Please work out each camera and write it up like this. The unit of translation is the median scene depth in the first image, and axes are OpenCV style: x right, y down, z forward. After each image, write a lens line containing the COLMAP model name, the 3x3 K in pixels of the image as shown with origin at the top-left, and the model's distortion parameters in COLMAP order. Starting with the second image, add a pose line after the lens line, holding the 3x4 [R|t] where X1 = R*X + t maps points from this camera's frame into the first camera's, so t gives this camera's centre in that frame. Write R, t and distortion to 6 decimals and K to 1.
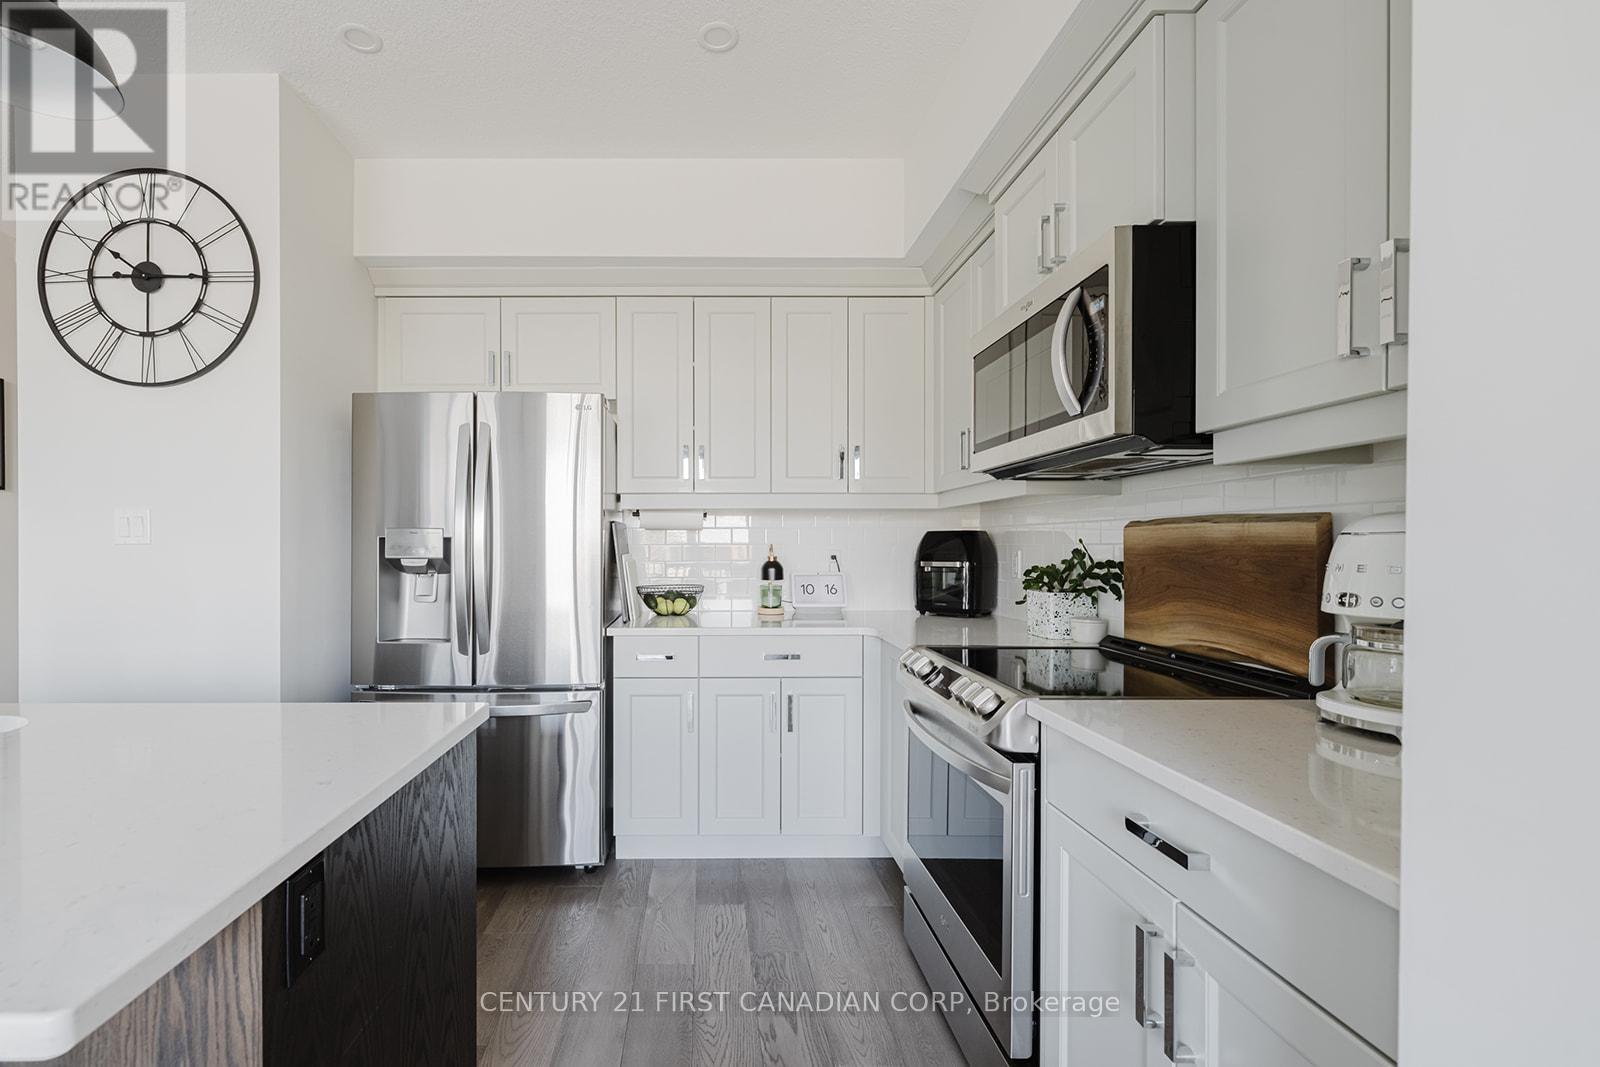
lens RADIAL K [[690.2, 0, 711.2], [0, 690.2, 549.3], [0, 0, 1]] dist [0.001494, 0.000223]
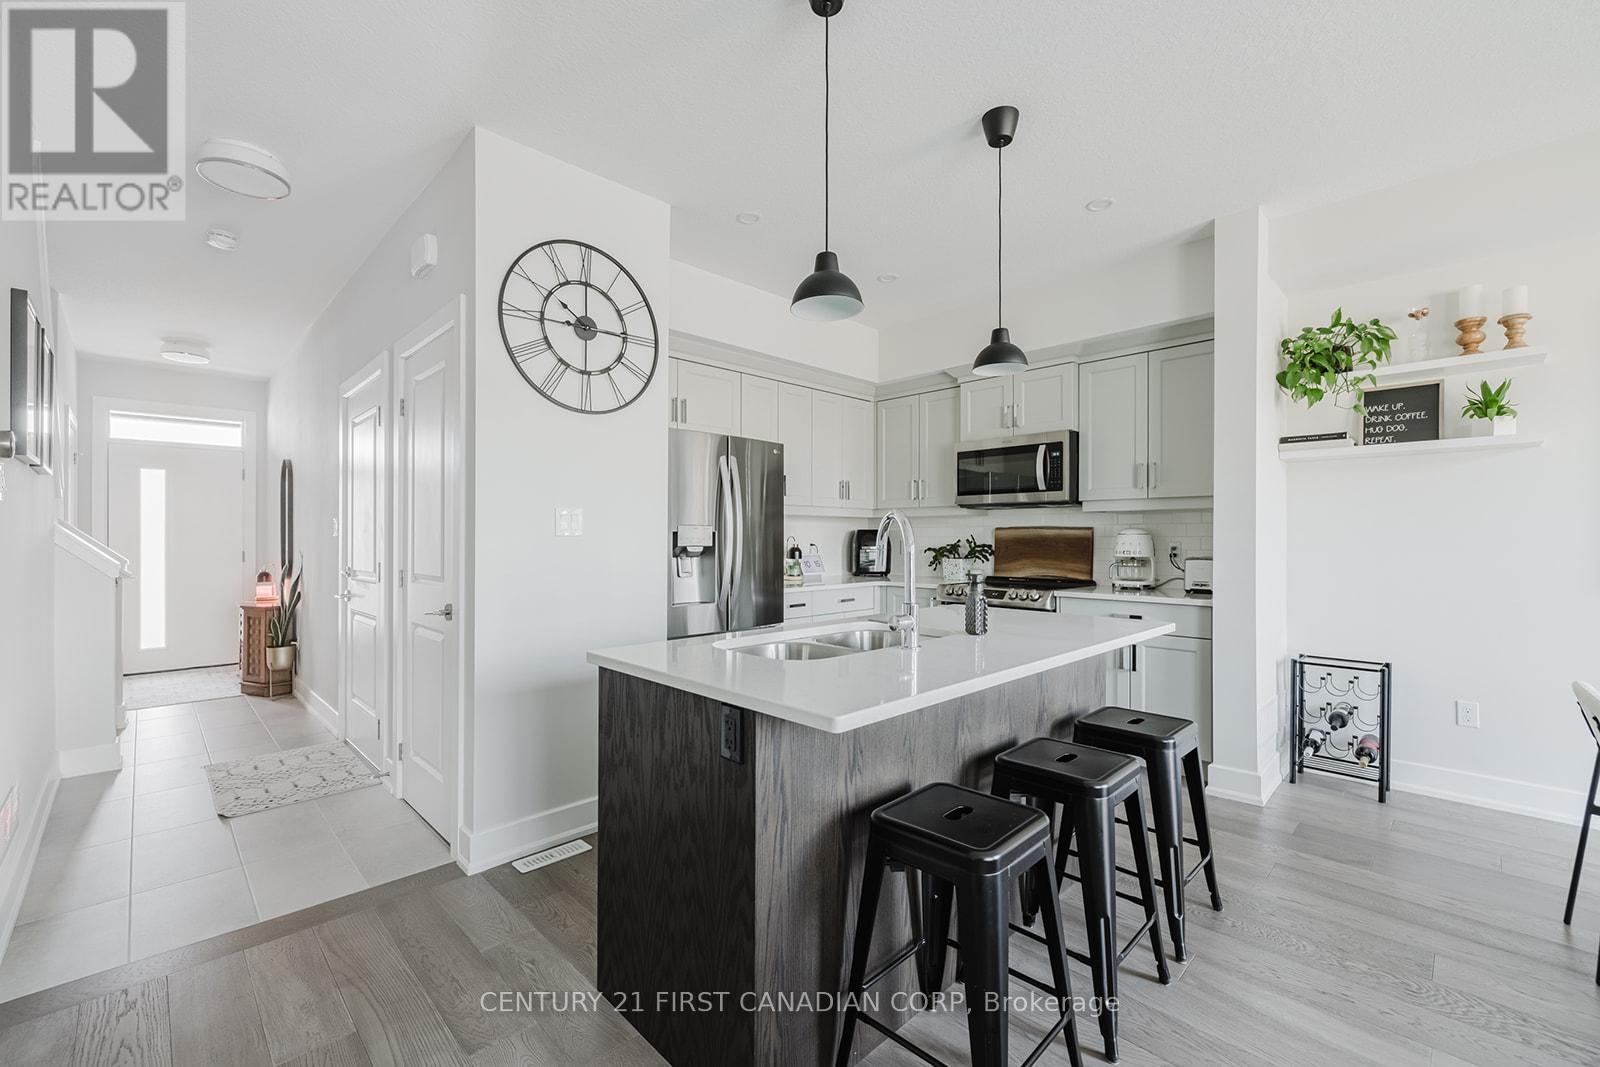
lens RADIAL K [[665.0, 0, 780.1], [0, 665.0, 545.8], [0, 0, 1]] dist [-0.001304, 0.000001]
pose [[0.727454, -0.008231, 0.686107, -1.401387], [0.002754, 0.999955, 0.009075, 0.000131], [-0.686151, -0.004712, 0.727444, -0.146741]]
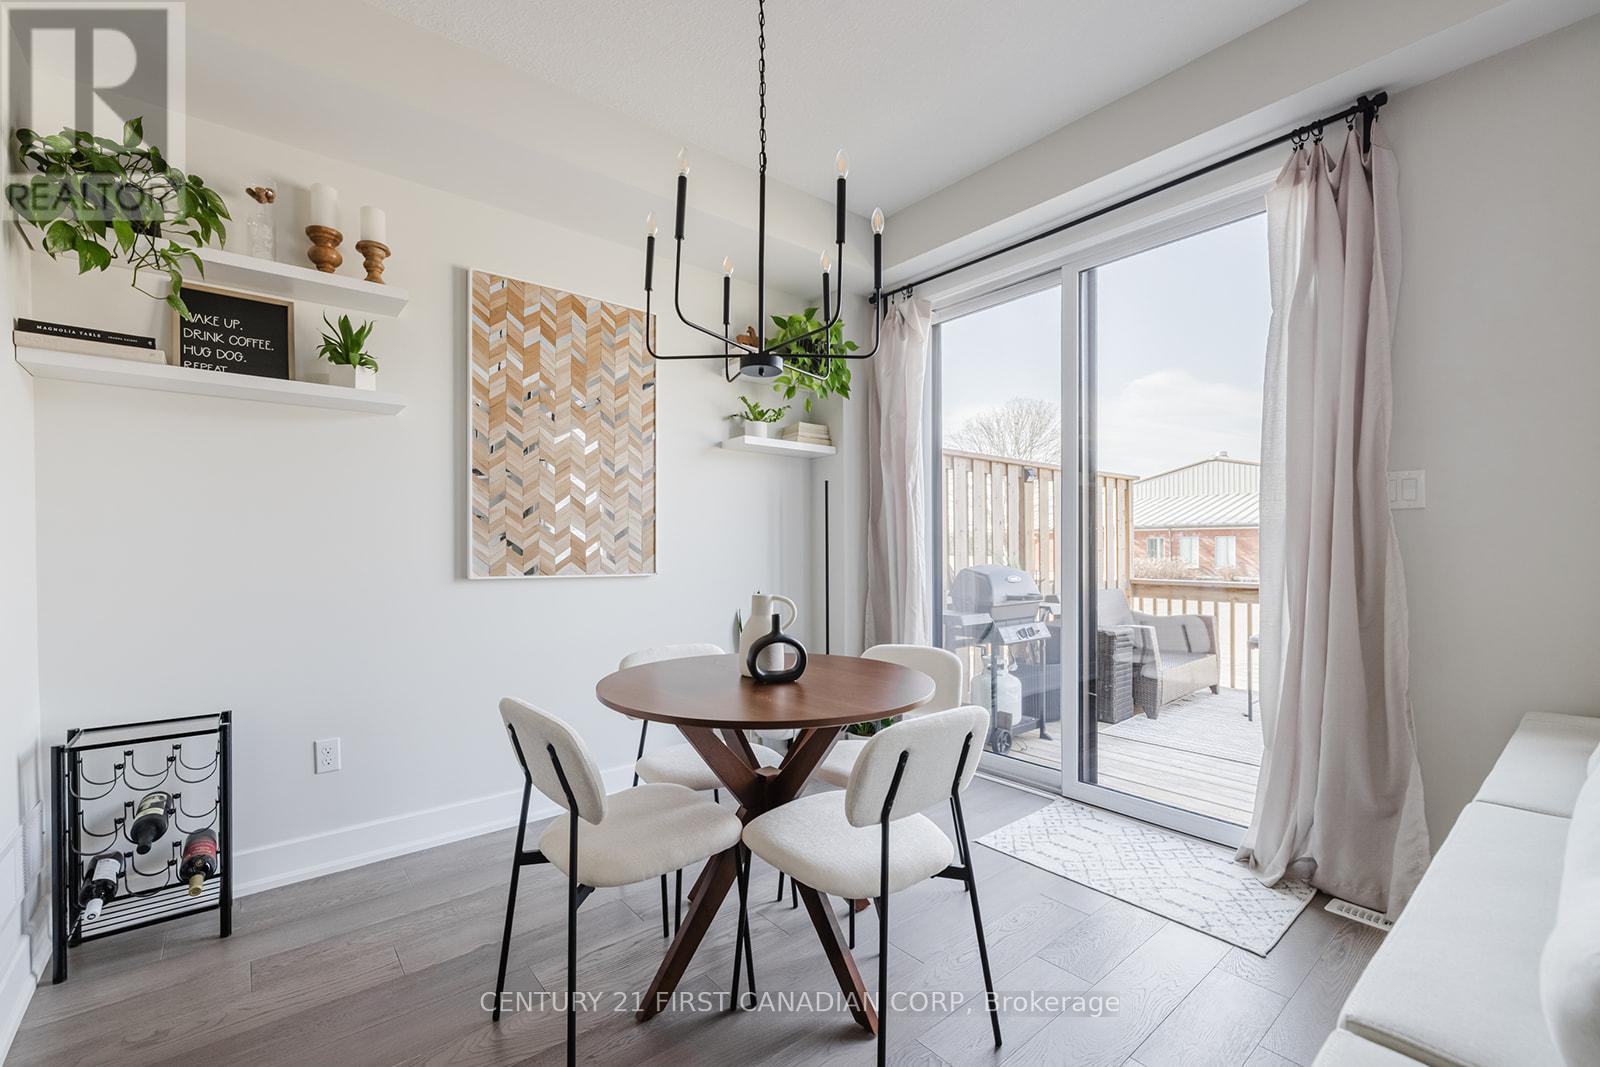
lens RADIAL K [[675.2, 0, 808.3], [0, 675.2, 551.4], [0, 0, 1]] dist [-0.003745, -0.000271]
pose [[-0.635444, -0.002462, 0.772143, -0.714114], [0.005945, 0.999950, 0.008081, 0.041437], [-0.772124, 0.009726, -0.635397, -0.037545]]
